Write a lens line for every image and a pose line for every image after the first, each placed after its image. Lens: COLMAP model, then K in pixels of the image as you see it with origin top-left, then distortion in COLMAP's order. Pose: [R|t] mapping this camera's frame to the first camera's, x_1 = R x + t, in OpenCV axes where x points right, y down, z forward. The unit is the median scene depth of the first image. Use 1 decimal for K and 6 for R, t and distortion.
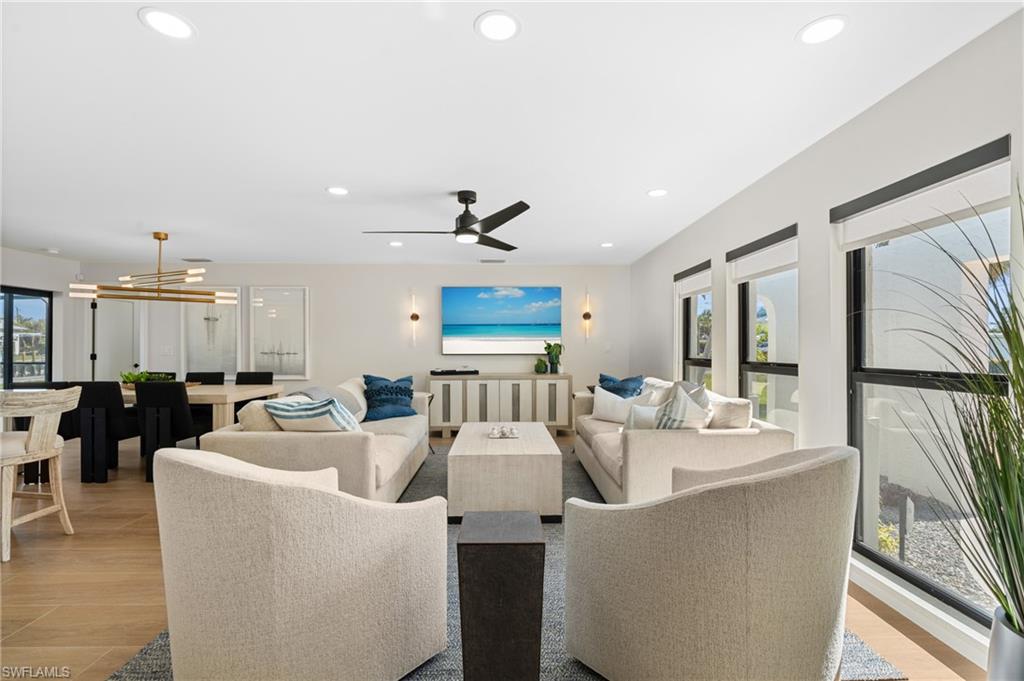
lens RADIAL K [[460.9, 0, 507.9], [0, 460.9, 343.1], [0, 0, 1]] dist [-0.005839, 0.000873]
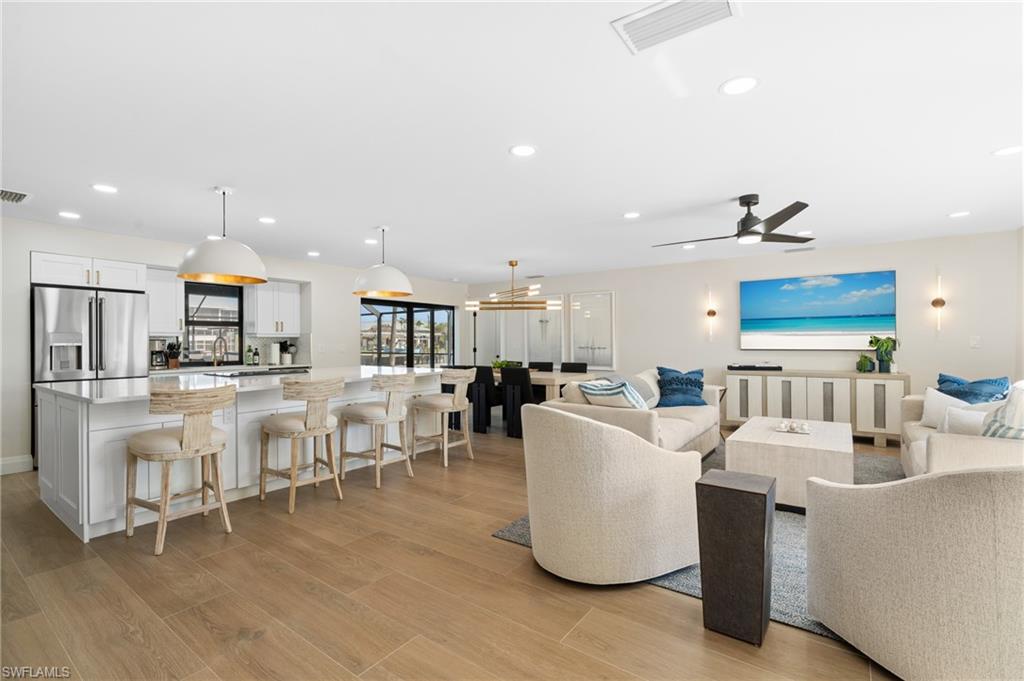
lens RADIAL K [[467.0, 0, 509.2], [0, 467.0, 343.0], [0, 0, 1]] dist [-0.005619, 0.000387]
pose [[0.798835, -0.002747, -0.601544, 0.087462], [0.009052, 0.999931, 0.007454, -0.002165], [0.601482, -0.011400, 0.798805, -0.143643]]
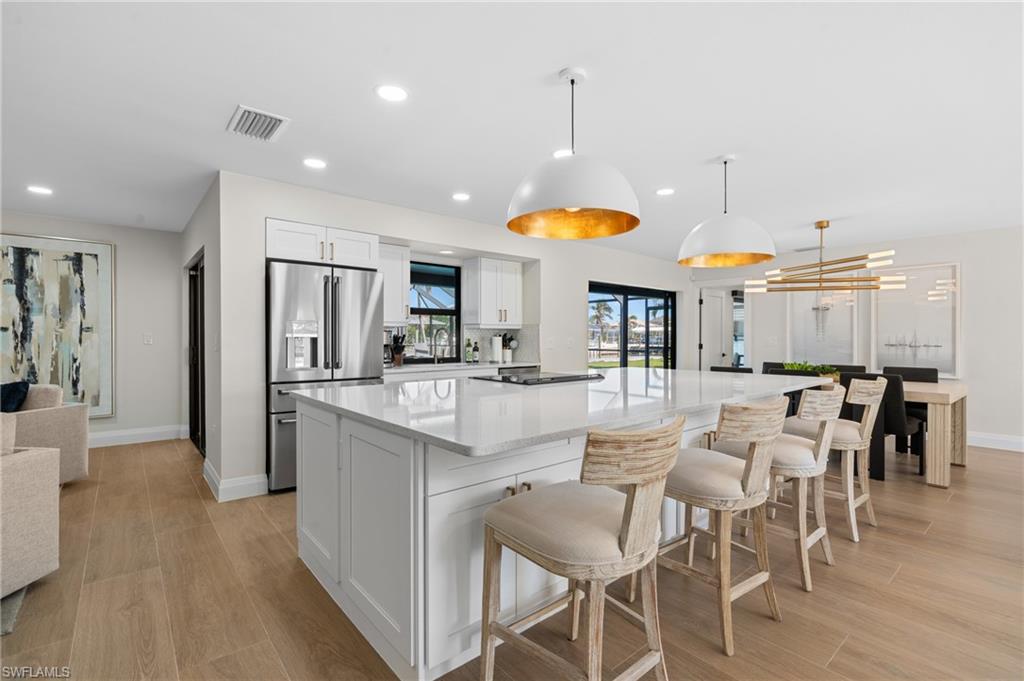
lens RADIAL K [[467.0, 0, 509.2], [0, 467.0, 343.0], [0, 0, 1]] dist [-0.005619, 0.000387]
pose [[0.639476, 0.009525, -0.768752, -0.426056], [0.004242, 0.999864, 0.015918, 0.001001], [0.768799, -0.013440, 0.639349, -0.153305]]
